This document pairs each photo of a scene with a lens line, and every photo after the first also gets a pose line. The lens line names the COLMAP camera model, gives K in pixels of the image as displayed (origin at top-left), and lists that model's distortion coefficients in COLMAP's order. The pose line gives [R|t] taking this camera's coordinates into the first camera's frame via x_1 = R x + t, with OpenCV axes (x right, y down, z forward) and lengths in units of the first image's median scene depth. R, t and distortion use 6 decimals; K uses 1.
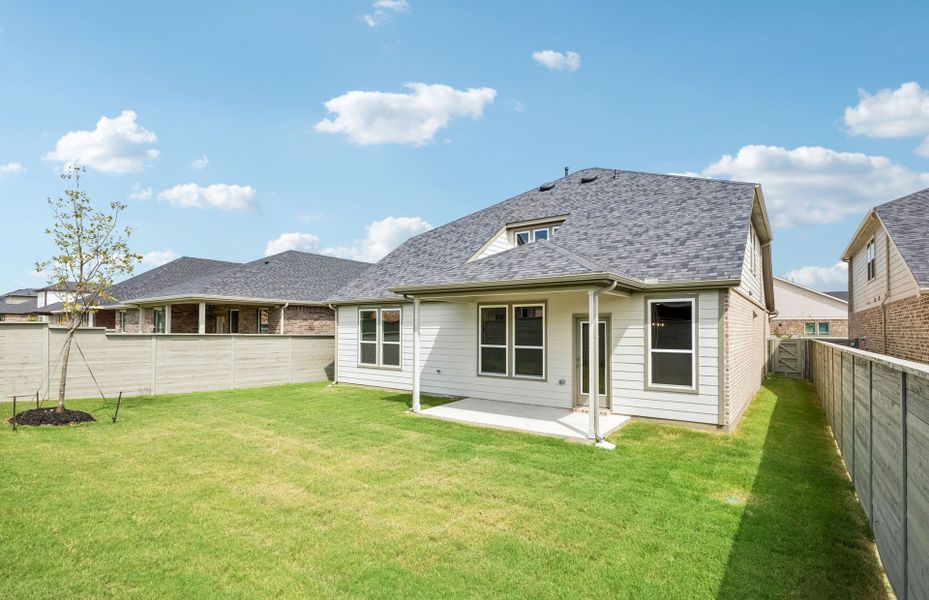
lens RADIAL K [[455.4, 0, 464.8], [0, 455.4, 291.7], [0, 0, 1]] dist [0.000125, -0.000038]
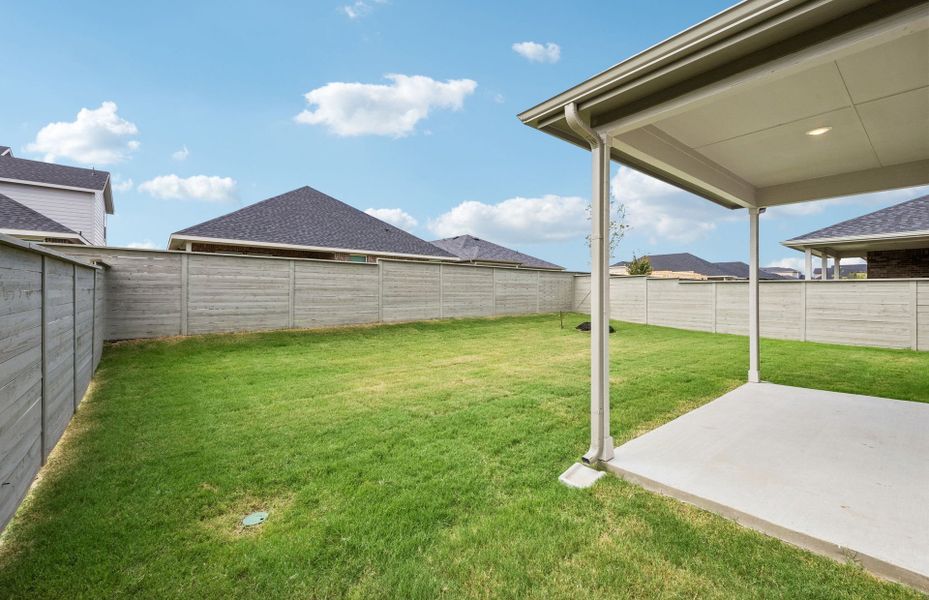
lens RADIAL K [[377.5, 0, 466.3], [0, 377.5, 294.0], [0, 0, 1]] dist [0.000720, 0.000114]
pose [[-0.264446, -0.004426, -0.964390, 0.579570], [0.076471, 0.996745, -0.025544, 0.133124], [0.961364, -0.080503, -0.263247, 0.834540]]
